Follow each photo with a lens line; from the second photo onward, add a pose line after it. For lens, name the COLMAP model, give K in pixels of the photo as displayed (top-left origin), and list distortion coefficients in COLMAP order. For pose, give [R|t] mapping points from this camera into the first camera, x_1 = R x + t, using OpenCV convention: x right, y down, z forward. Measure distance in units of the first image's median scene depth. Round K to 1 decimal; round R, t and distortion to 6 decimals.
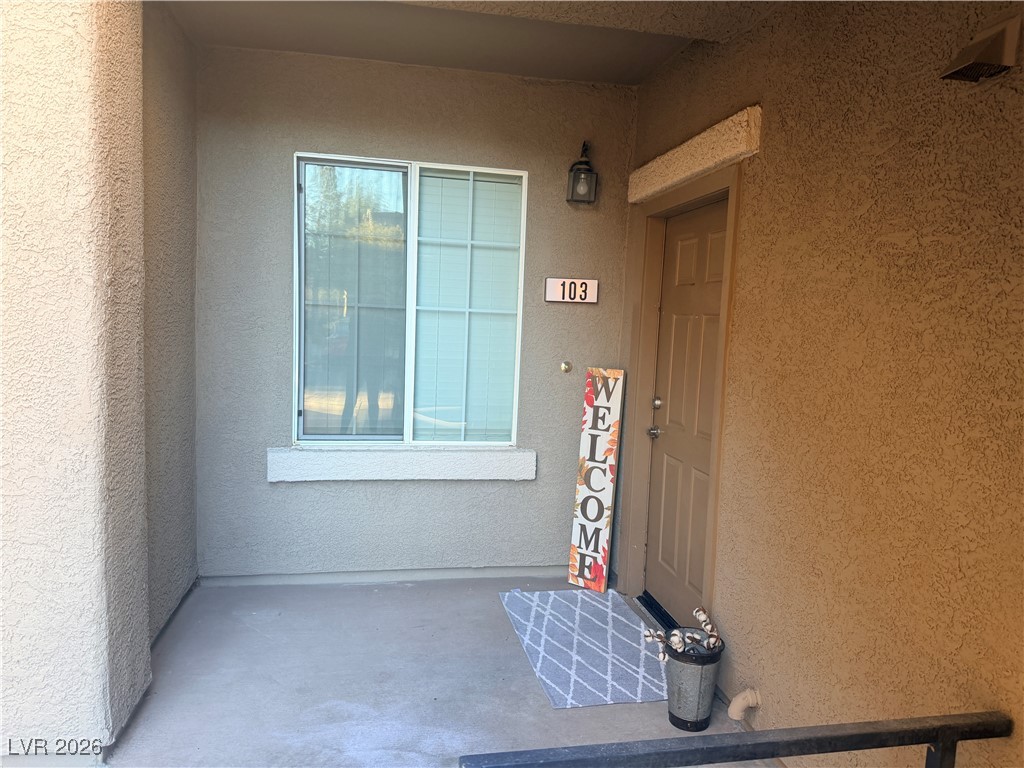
lens RADIAL K [[719.5, 0, 512.0], [0, 719.5, 384.0], [0, 0, 1]] dist [0.147236, -0.167987]
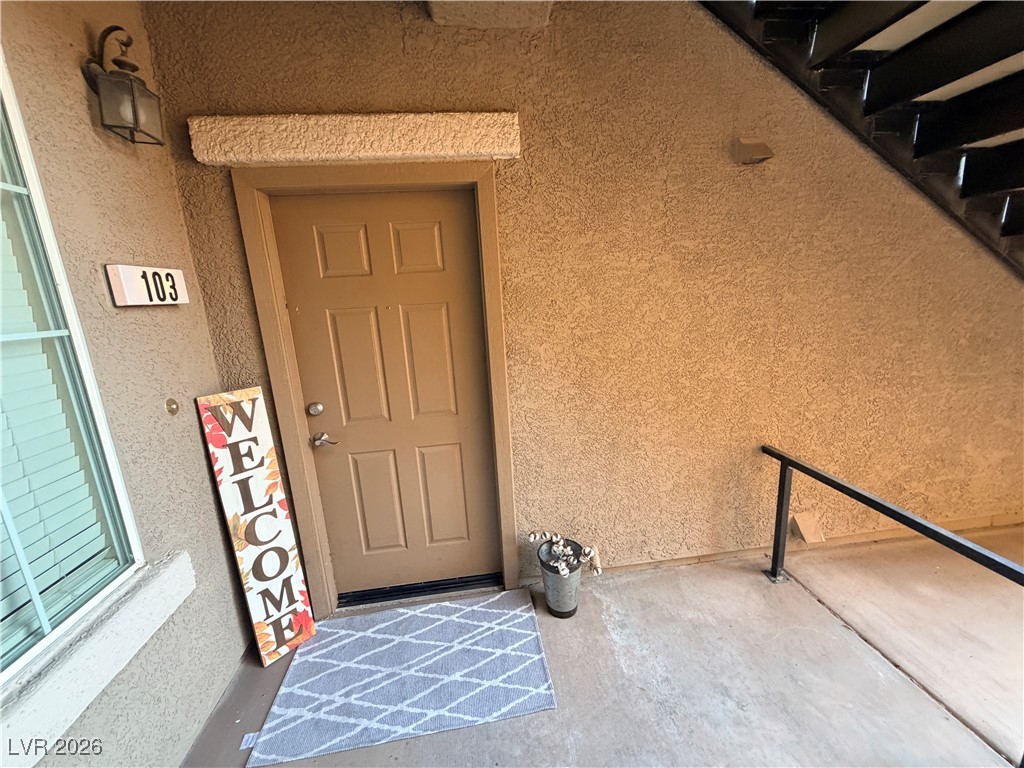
lens RADIAL K [[408.2, 0, 509.5], [0, 408.2, 384.8], [0, 0, 1]] dist [0.000192, 0.000206]
pose [[0.051959, -0.255787, 0.965336, -0.264305], [0.153895, 0.957146, 0.245333, -0.088277], [-0.986720, 0.135813, 0.089097, 0.682952]]
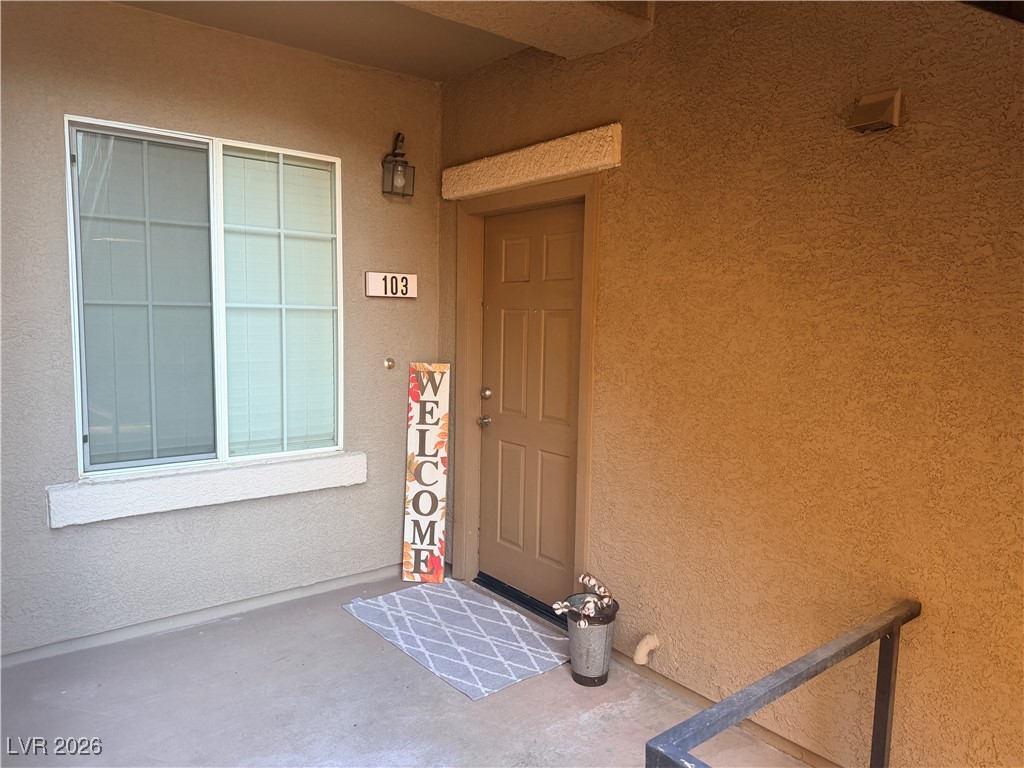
lens RADIAL K [[713.9, 0, 513.5], [0, 713.9, 388.5], [0, 0, 1]] dist [0.168238, -0.317184]
pose [[0.881133, -0.071018, 0.467505, -0.240122], [0.059731, 0.997455, 0.038943, -0.018299], [-0.469080, -0.006390, 0.883132, 0.062341]]
